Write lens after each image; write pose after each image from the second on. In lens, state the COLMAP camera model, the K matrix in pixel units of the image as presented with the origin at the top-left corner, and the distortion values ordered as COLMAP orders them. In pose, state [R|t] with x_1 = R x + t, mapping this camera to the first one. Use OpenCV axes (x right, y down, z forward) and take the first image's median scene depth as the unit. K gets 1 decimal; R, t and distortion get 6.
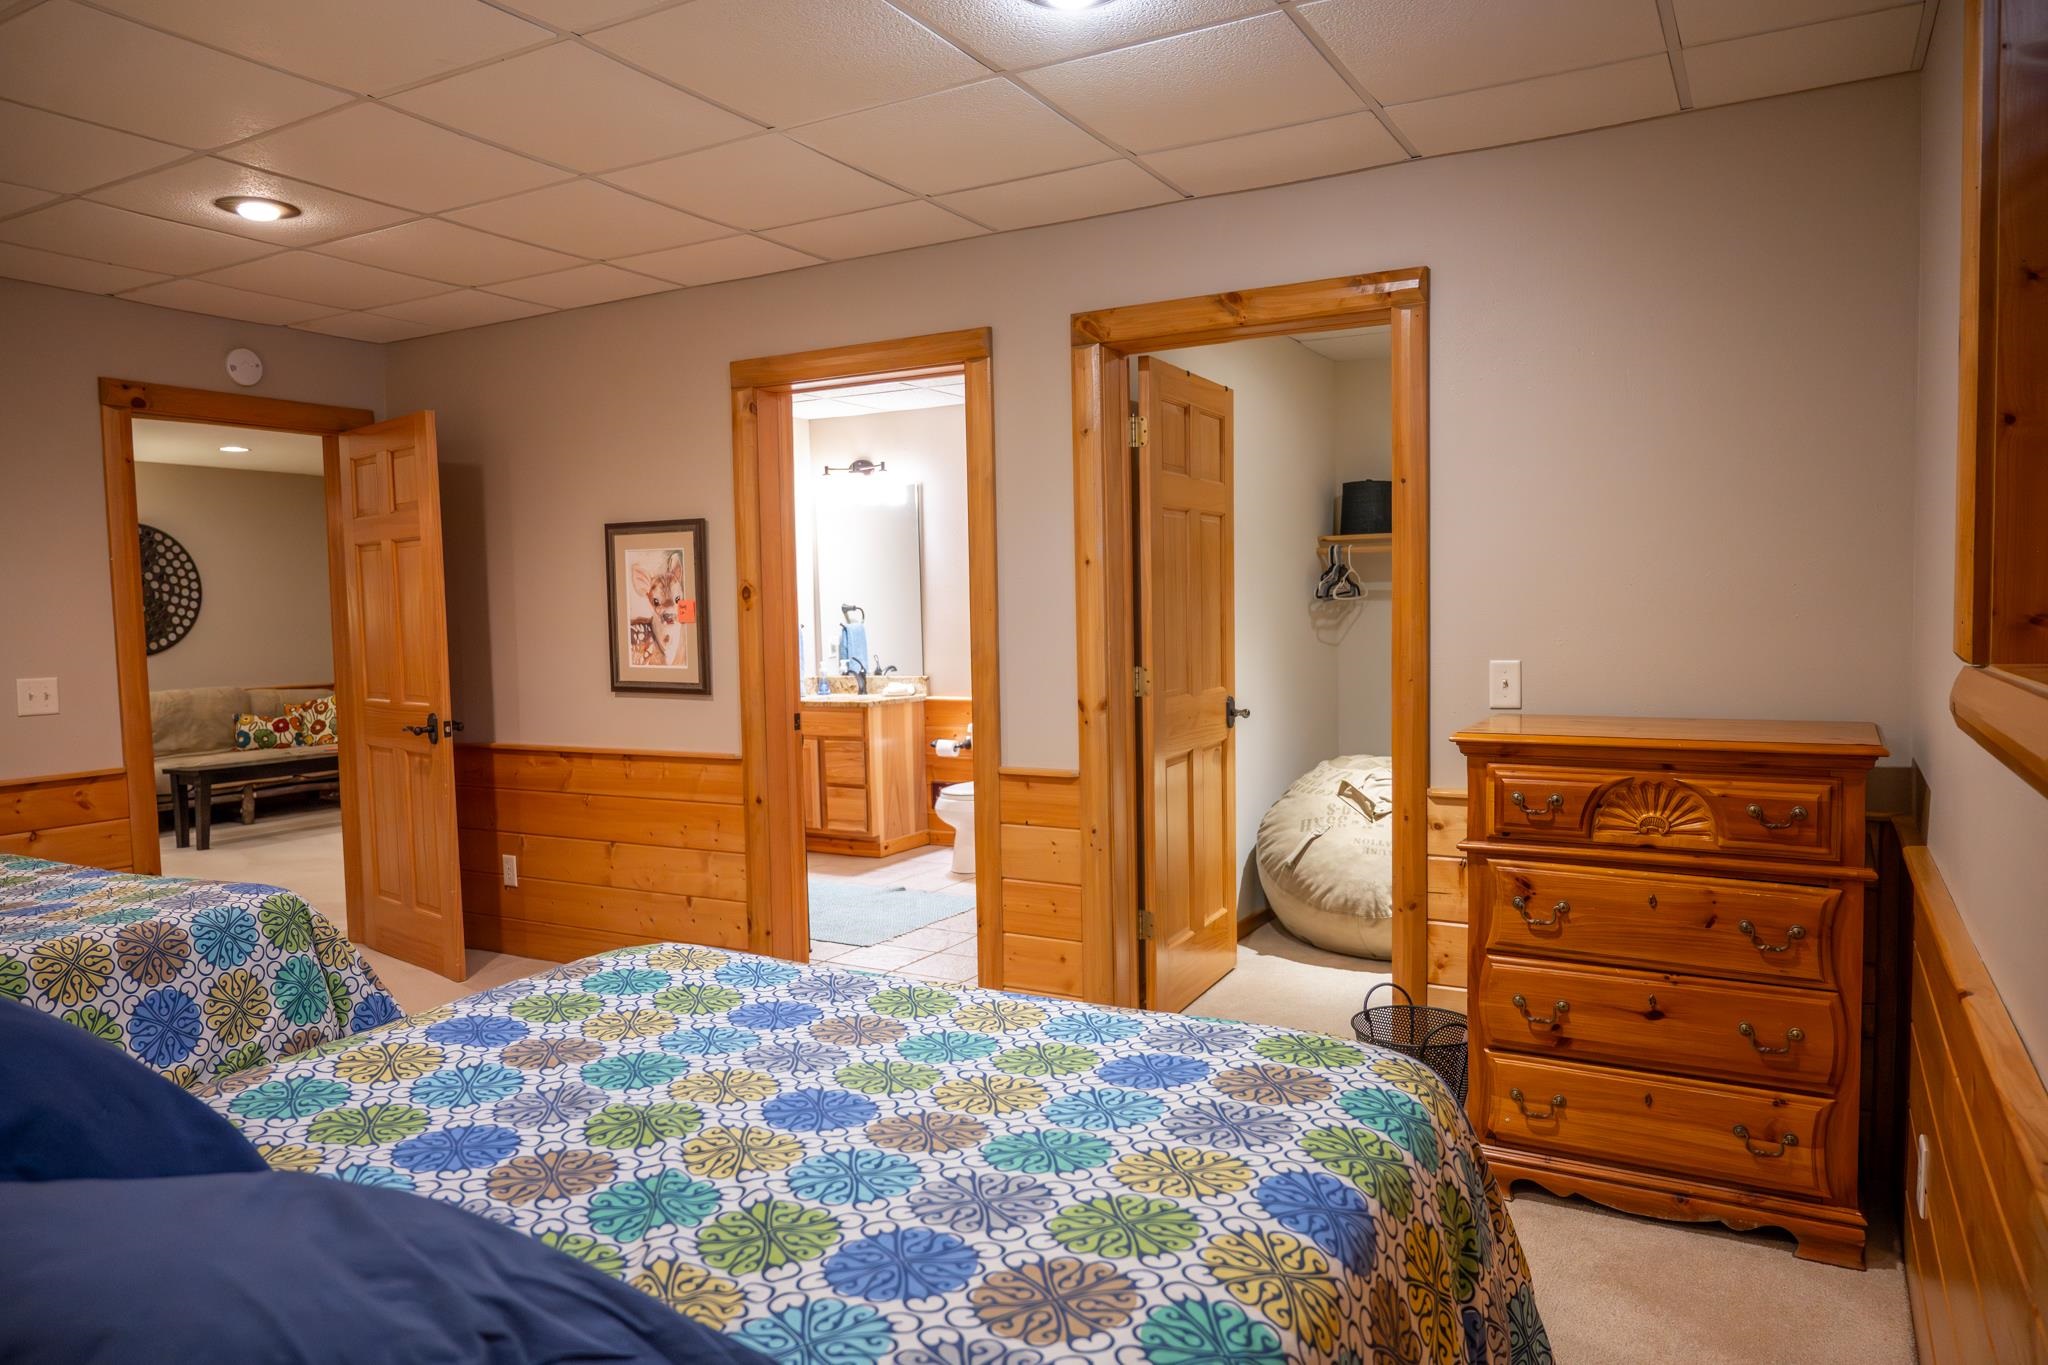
lens RADIAL K [[1364.0, 0, 1021.6], [0, 1364.0, 685.0], [0, 0, 1]] dist [-0.031824, -0.002641]
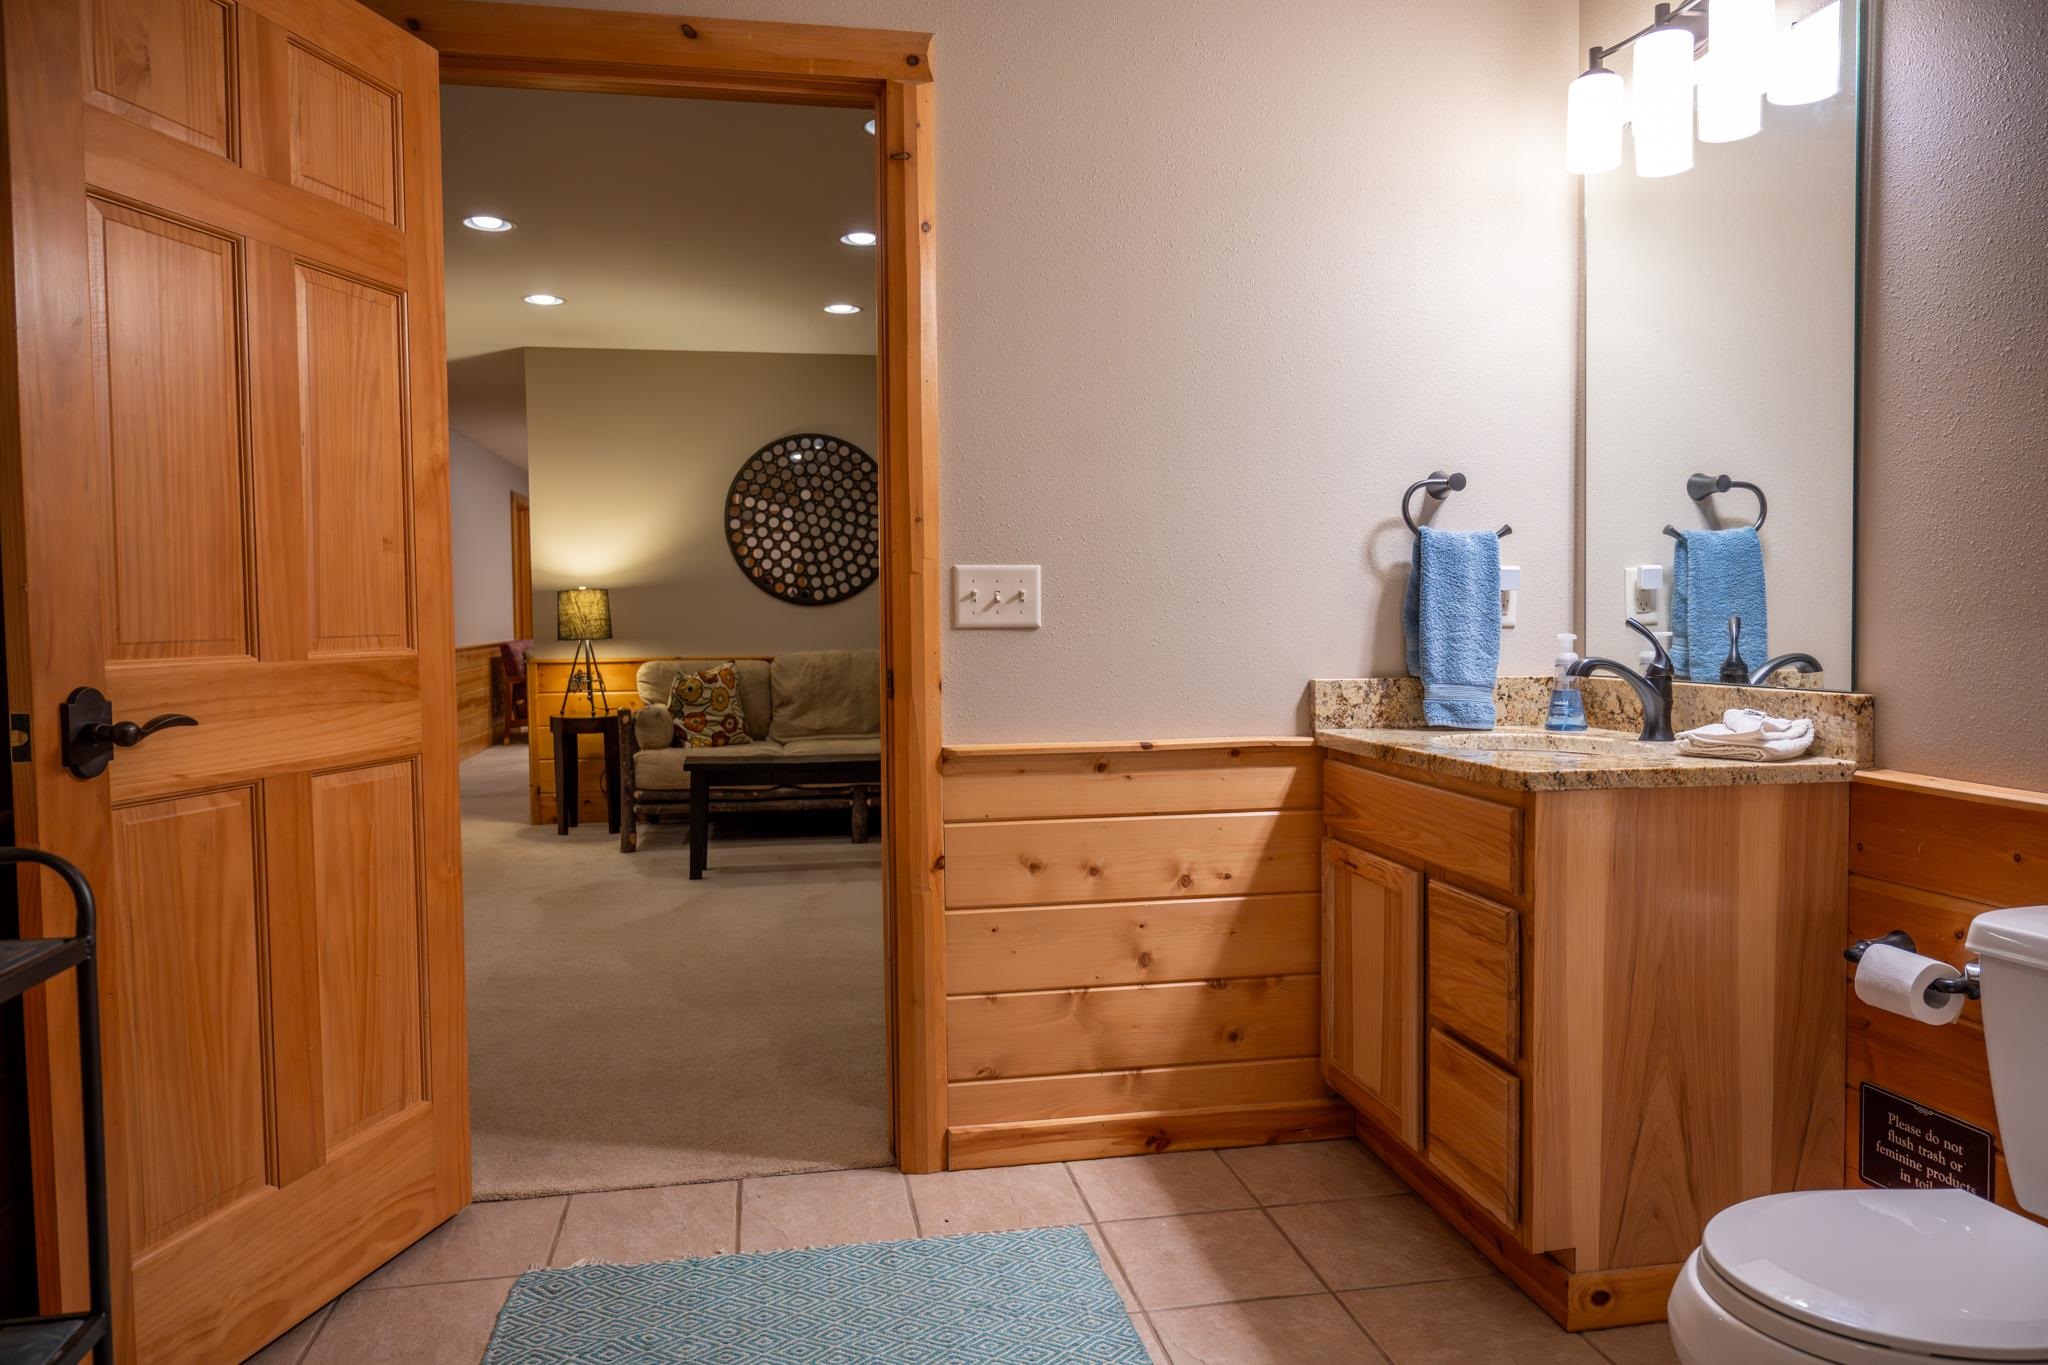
lens RADIAL K [[1364.0, 0, 1028.2], [0, 1364.0, 679.8], [0, 0, 1]] dist [-0.031824, -0.002641]
pose [[0.646451, 0.059549, -0.760628, 0.023953], [-0.065103, 0.997619, 0.022773, -0.004247], [0.760173, 0.034797, 0.648788, 0.670146]]
